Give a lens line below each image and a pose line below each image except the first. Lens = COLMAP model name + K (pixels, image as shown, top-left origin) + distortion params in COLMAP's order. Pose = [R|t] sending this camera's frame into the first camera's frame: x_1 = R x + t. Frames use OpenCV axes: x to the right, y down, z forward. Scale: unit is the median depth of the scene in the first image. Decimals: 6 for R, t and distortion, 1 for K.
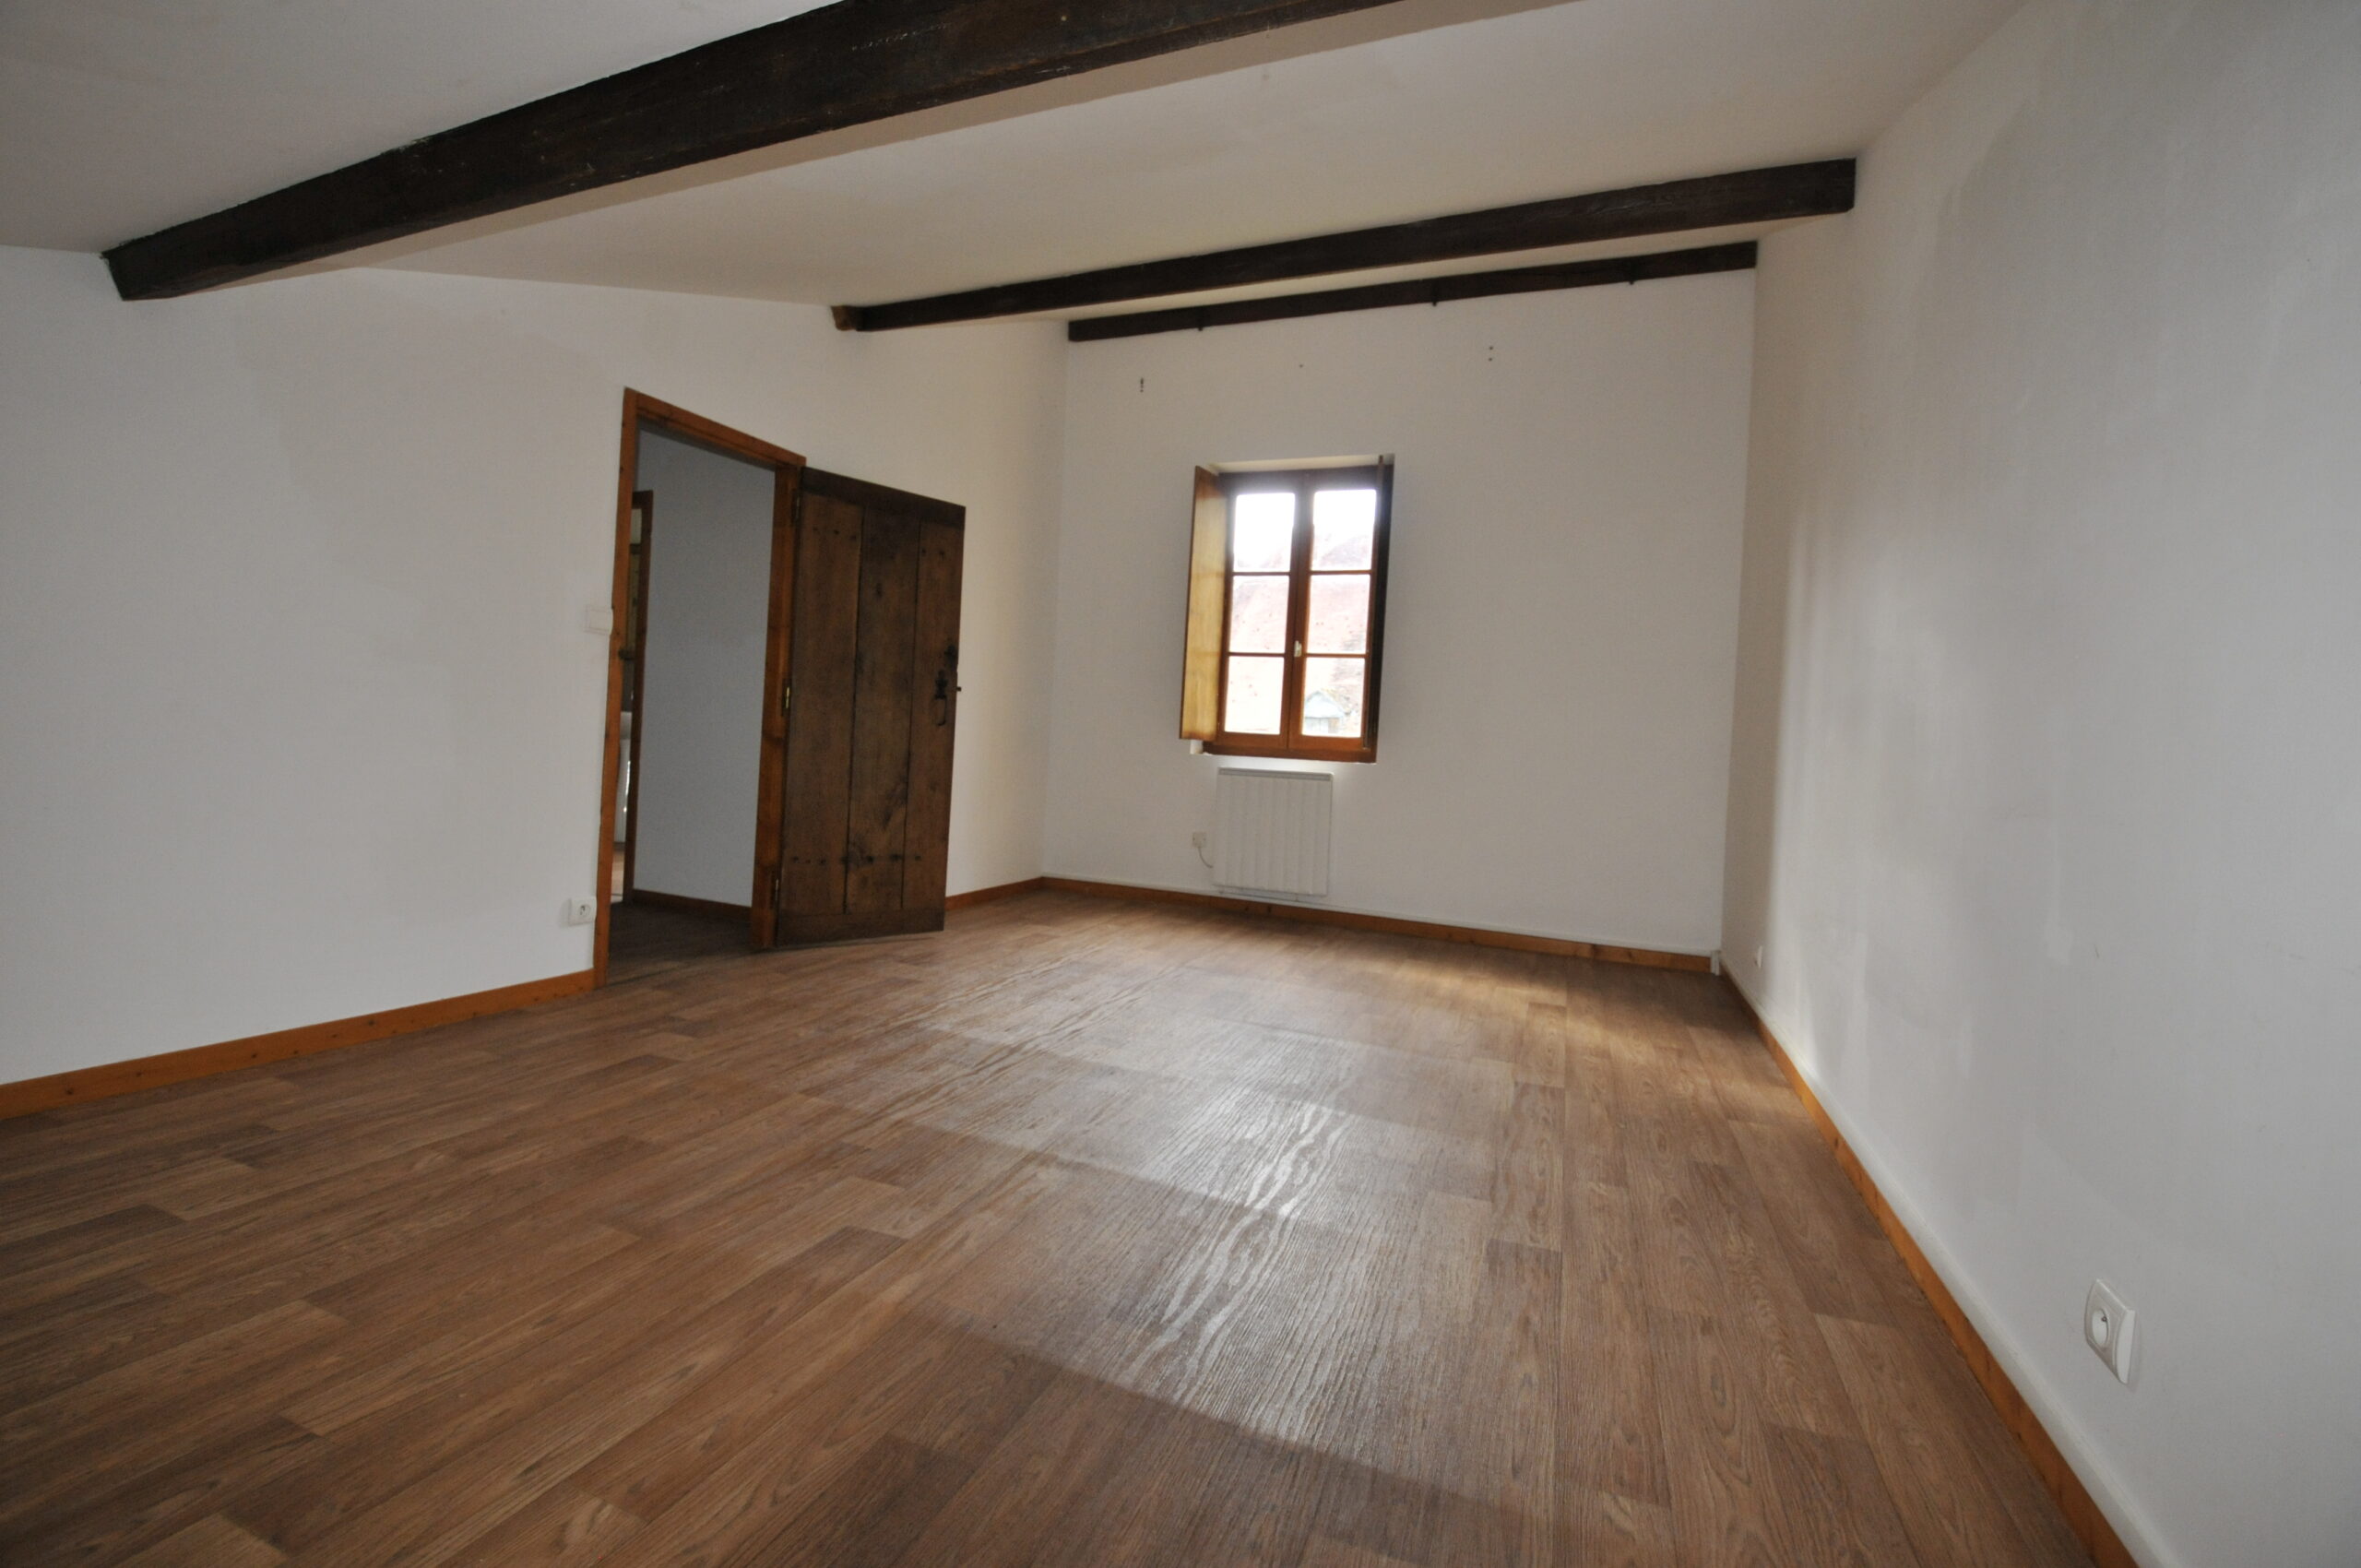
lens RADIAL K [[1034.9, 0, 1180.0], [0, 1034.9, 760.1], [0, 0, 1]] dist [-0.007660, -0.013643]
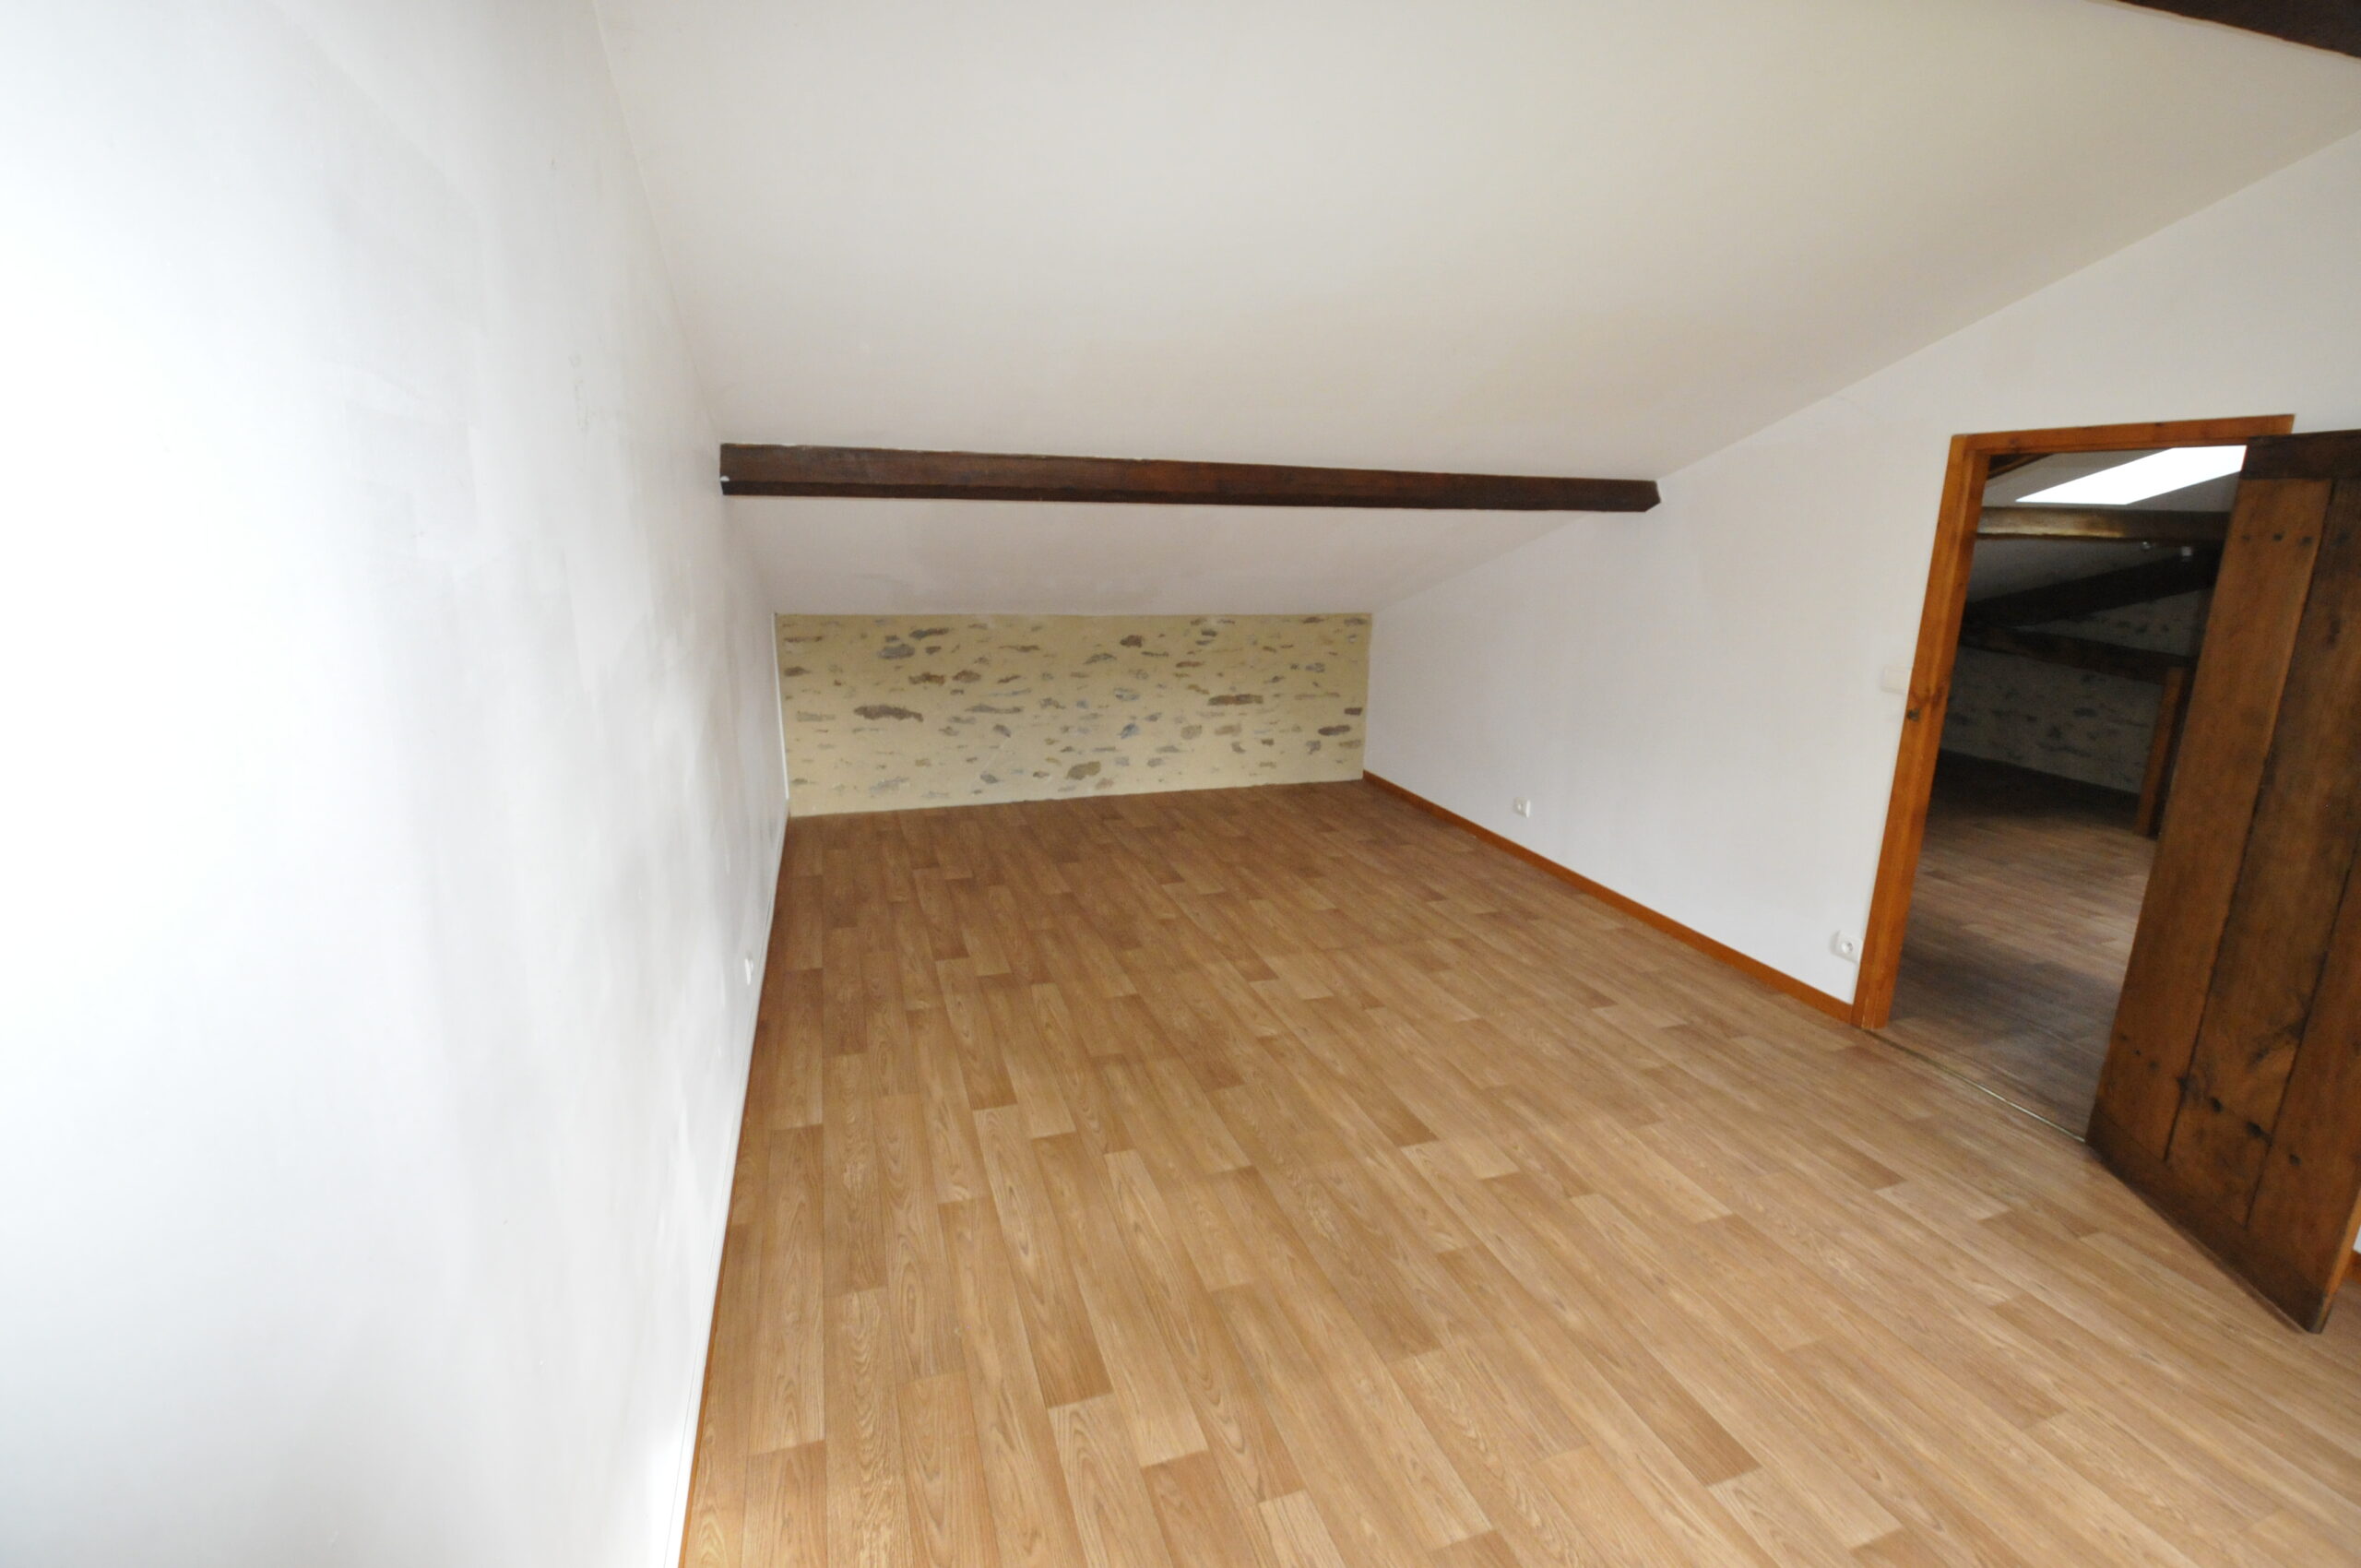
lens RADIAL K [[1034.9, 0, 1185.0], [0, 1034.9, 779.6], [0, 0, 1]] dist [-0.007660, -0.013643]
pose [[-0.768850, 0.085728, -0.633657, 0.621503], [-0.069612, 0.973860, 0.216219, -0.209148], [0.635629, 0.210349, -0.742784, 1.316341]]
